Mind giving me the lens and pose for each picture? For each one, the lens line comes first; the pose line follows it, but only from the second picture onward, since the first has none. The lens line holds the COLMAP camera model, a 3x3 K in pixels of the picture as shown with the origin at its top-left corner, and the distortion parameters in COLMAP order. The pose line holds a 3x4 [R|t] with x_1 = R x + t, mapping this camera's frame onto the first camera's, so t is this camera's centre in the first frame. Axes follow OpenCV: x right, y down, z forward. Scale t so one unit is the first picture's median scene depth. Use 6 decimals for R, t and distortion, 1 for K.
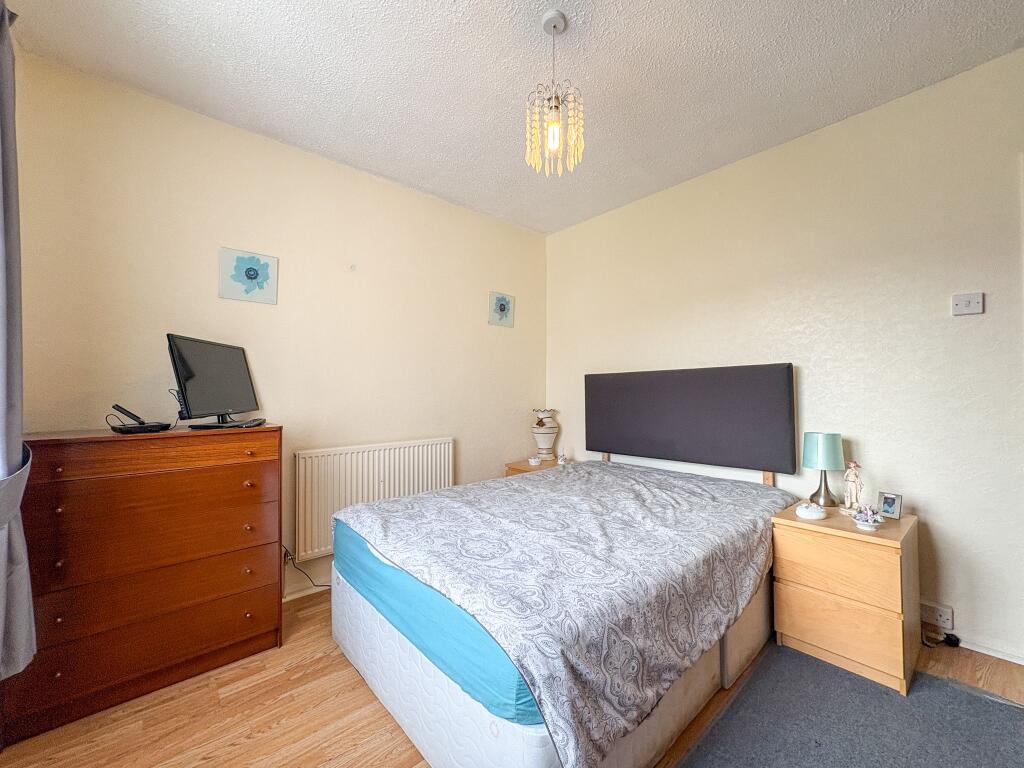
lens RADIAL K [[406.2, 0, 513.1], [0, 406.2, 387.0], [0, 0, 1]] dist [0.001897, 0.000316]
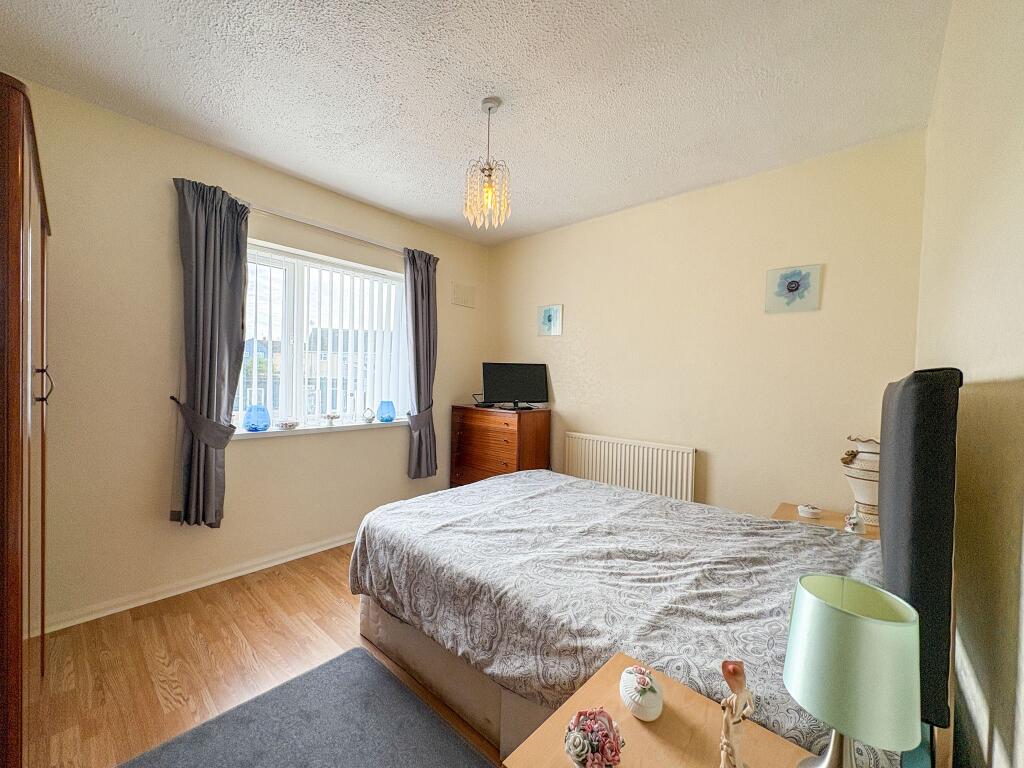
lens RADIAL K [[406.2, 0, 513.1], [0, 406.2, 387.0], [0, 0, 1]] dist [0.001897, 0.000316]
pose [[0.125016, 0.030148, -0.991697, 1.110263], [-0.015508, 0.999476, 0.028429, -0.054532], [0.992033, 0.011826, 0.125418, 0.748370]]
